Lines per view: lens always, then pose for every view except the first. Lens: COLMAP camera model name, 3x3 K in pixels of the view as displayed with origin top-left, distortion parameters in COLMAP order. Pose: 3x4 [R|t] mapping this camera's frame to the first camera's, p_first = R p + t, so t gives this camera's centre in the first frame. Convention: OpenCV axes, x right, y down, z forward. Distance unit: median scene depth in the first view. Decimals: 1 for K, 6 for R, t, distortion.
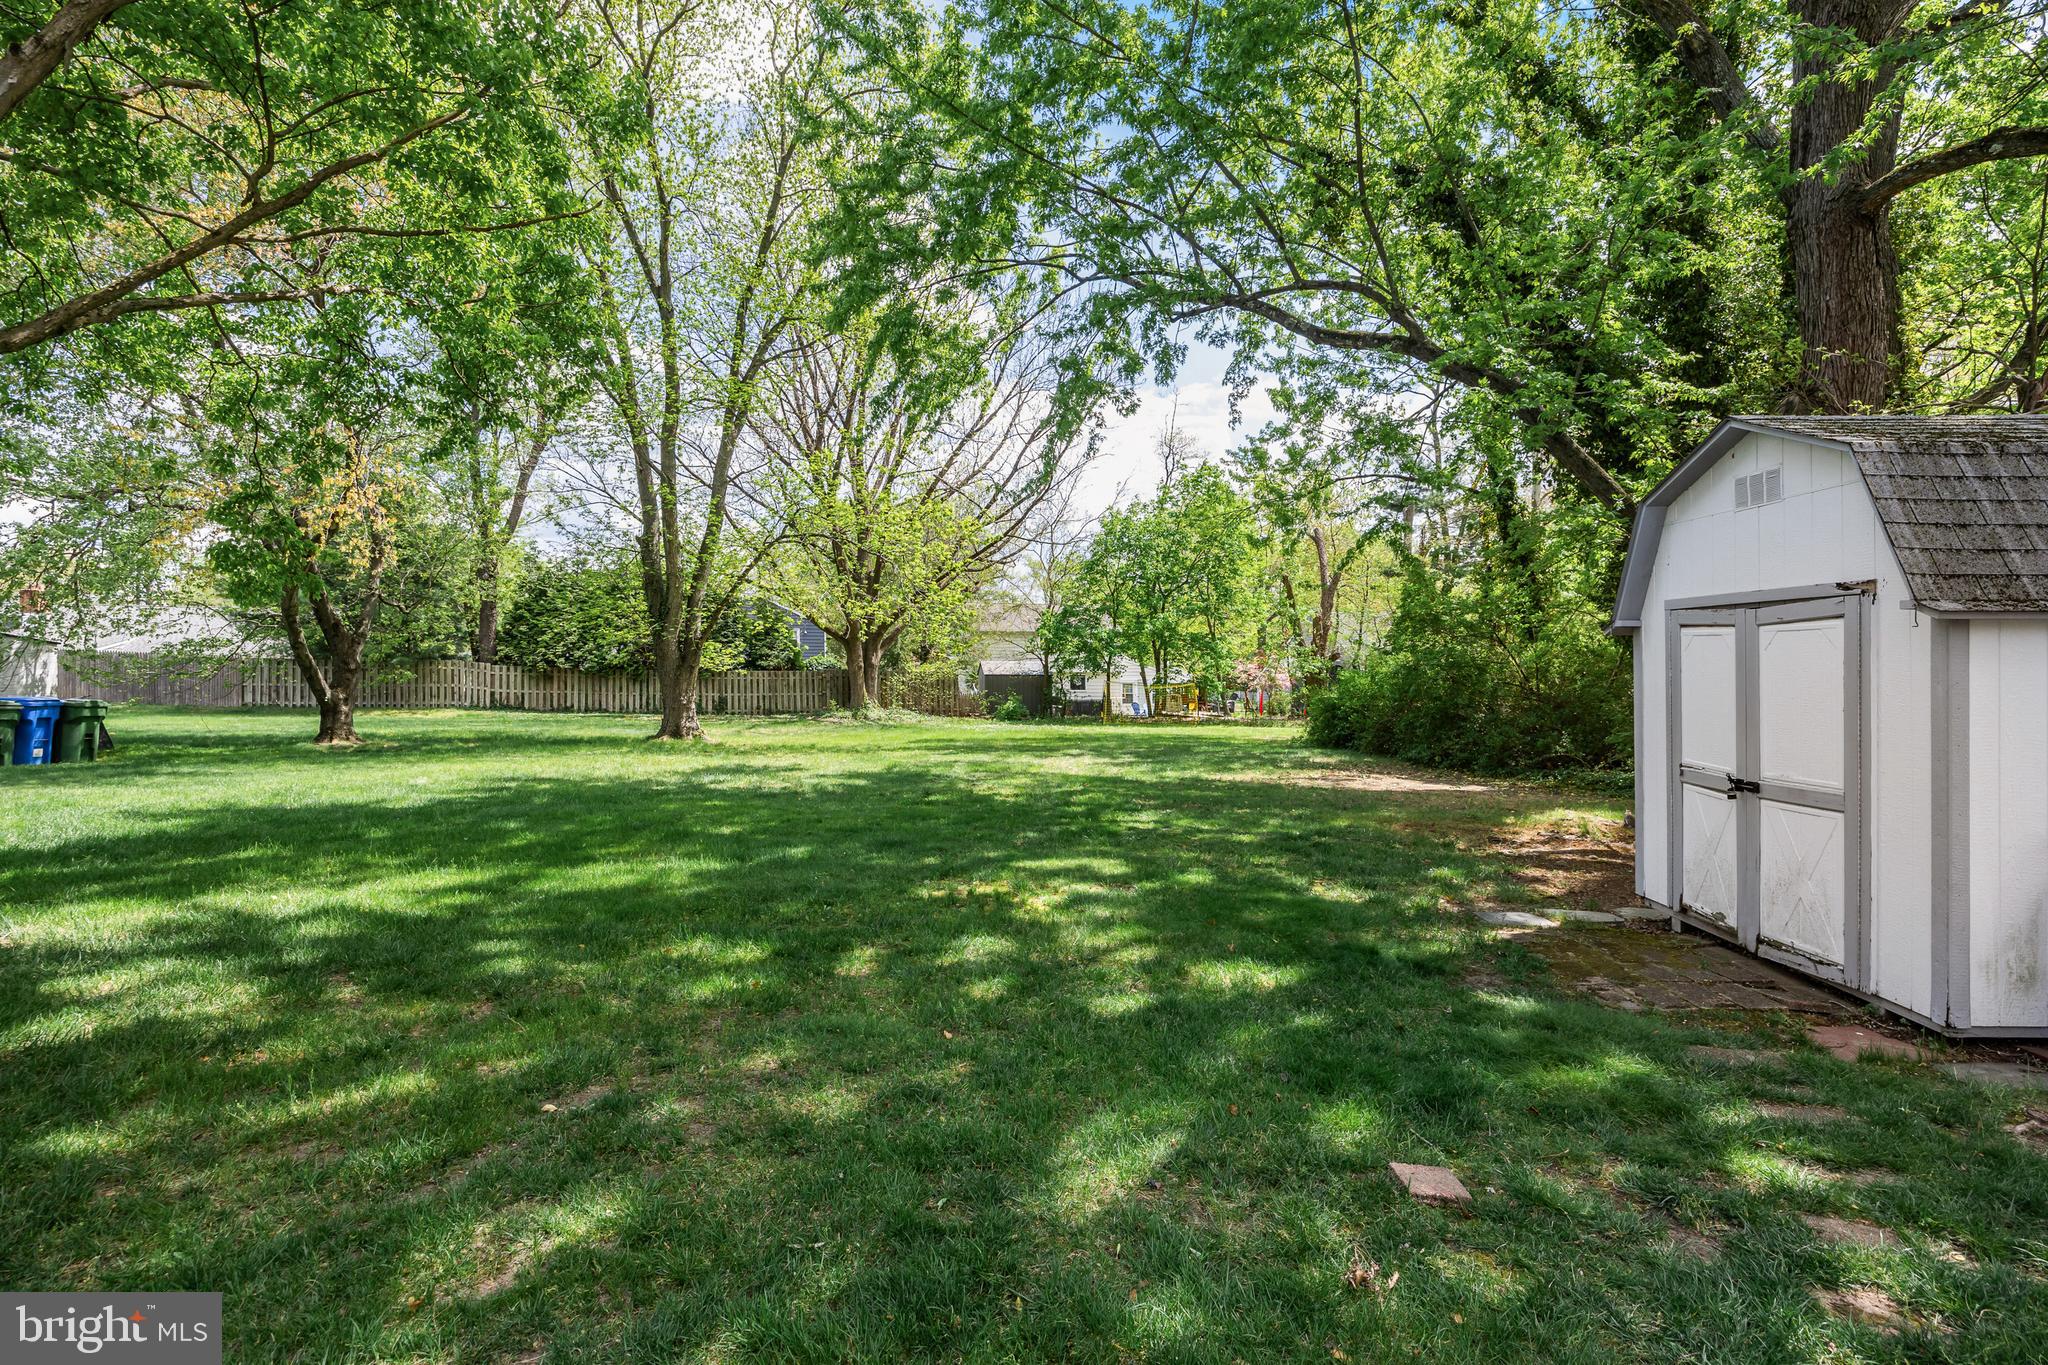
lens RADIAL K [[1028.7, 0, 1018.8], [0, 1028.7, 681.1], [0, 0, 1]] dist [0.000430, 0.000255]
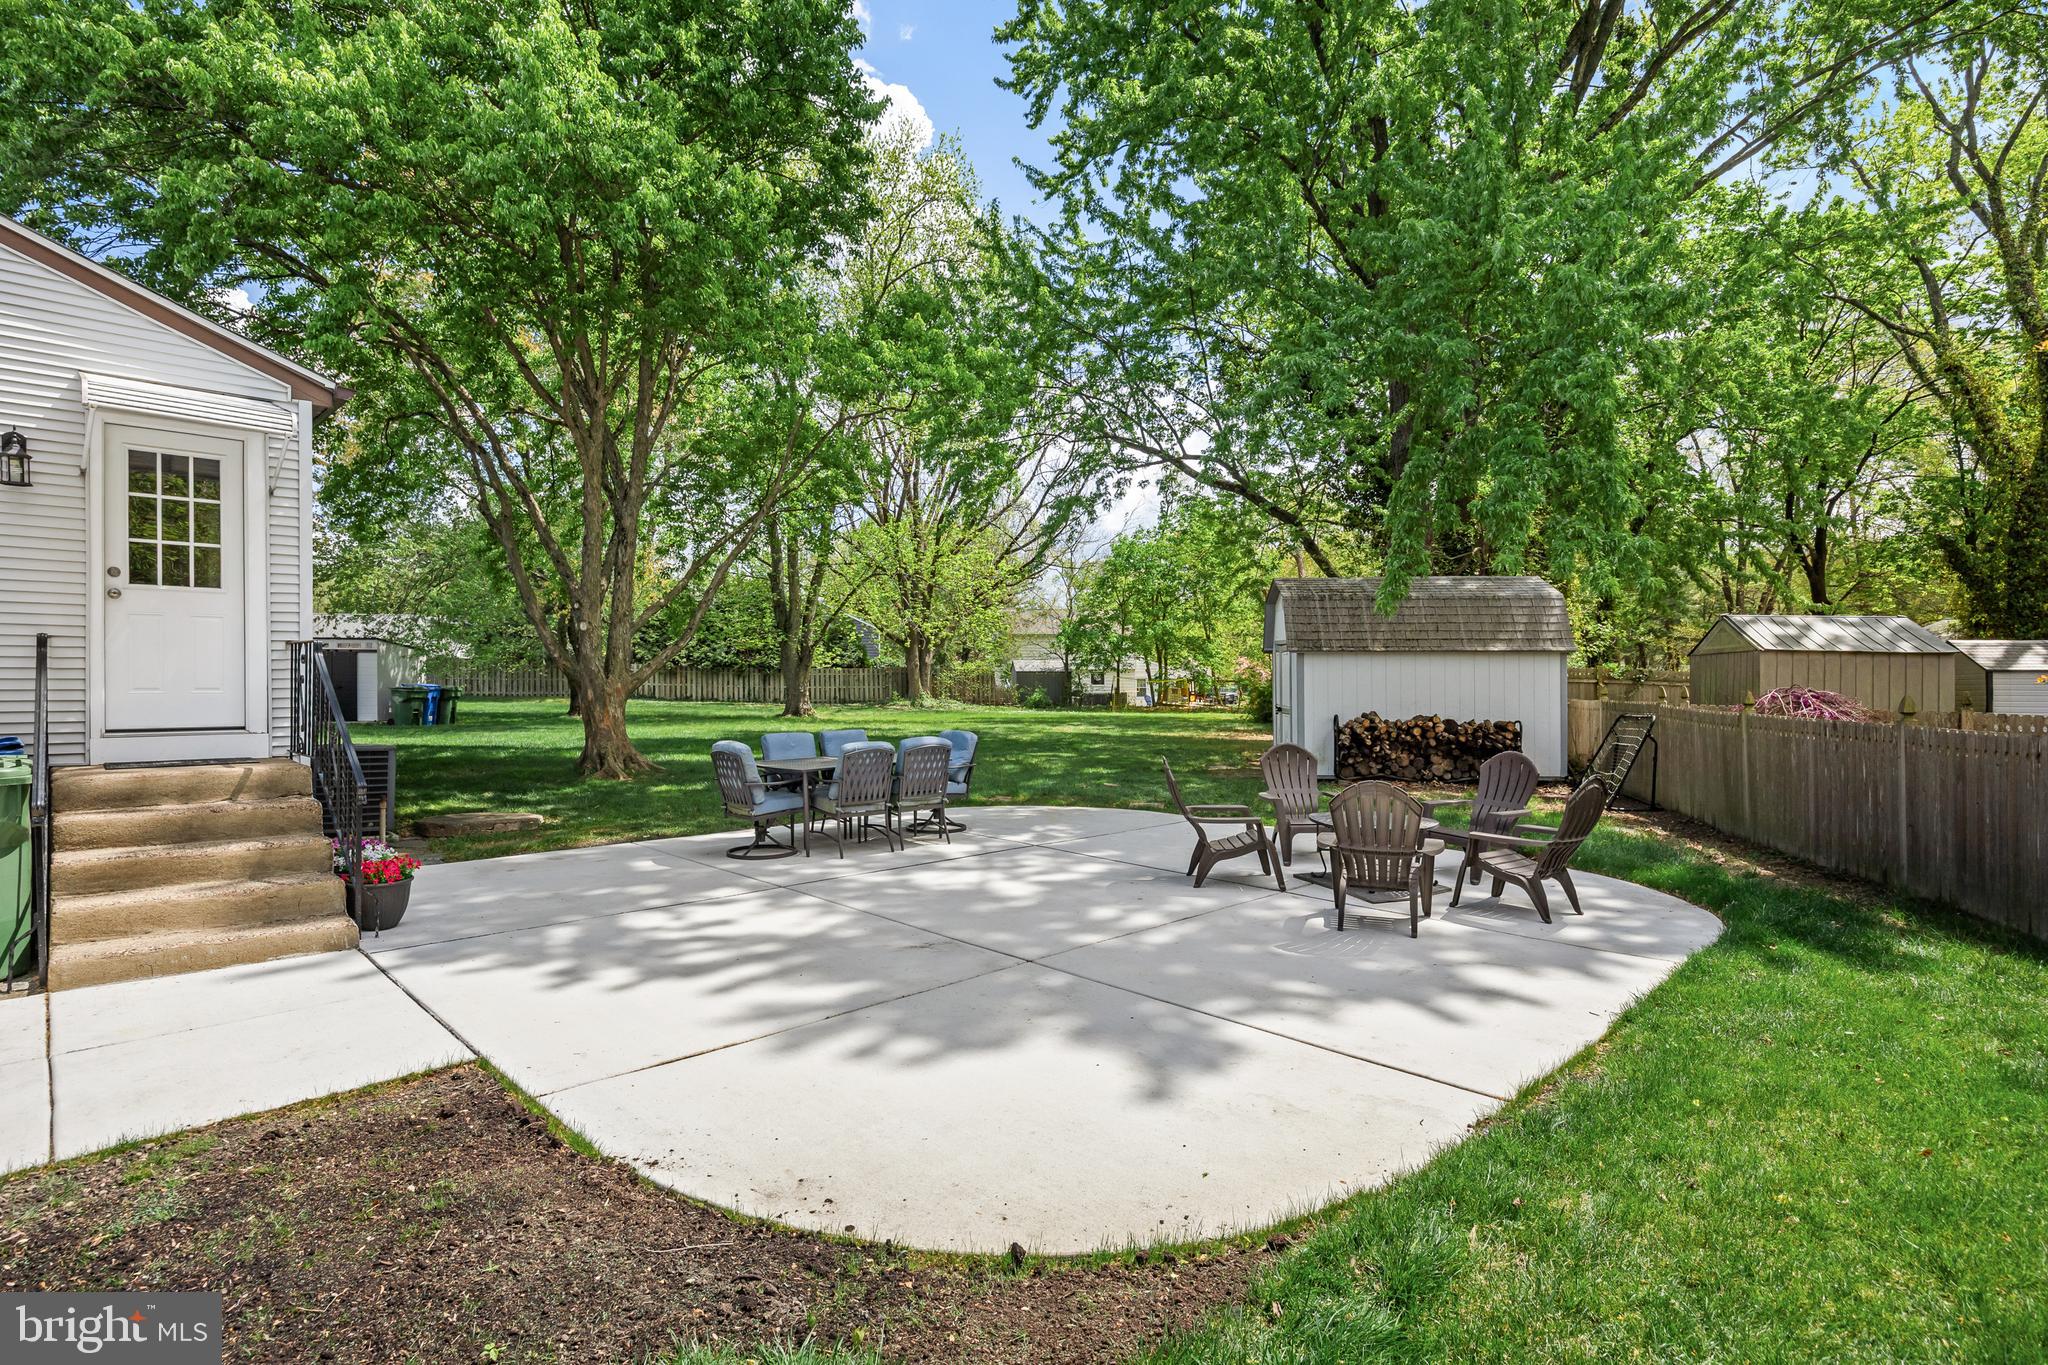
lens RADIAL K [[1028.7, 0, 1029.0], [0, 1028.7, 678.3], [0, 0, 1]] dist [0.000430, 0.000255]
pose [[0.999702, -0.001187, -0.024370, 0.012075], [0.001188, 0.999999, 0.000035, 0.001998], [0.024370, -0.000064, 0.999703, -0.224049]]
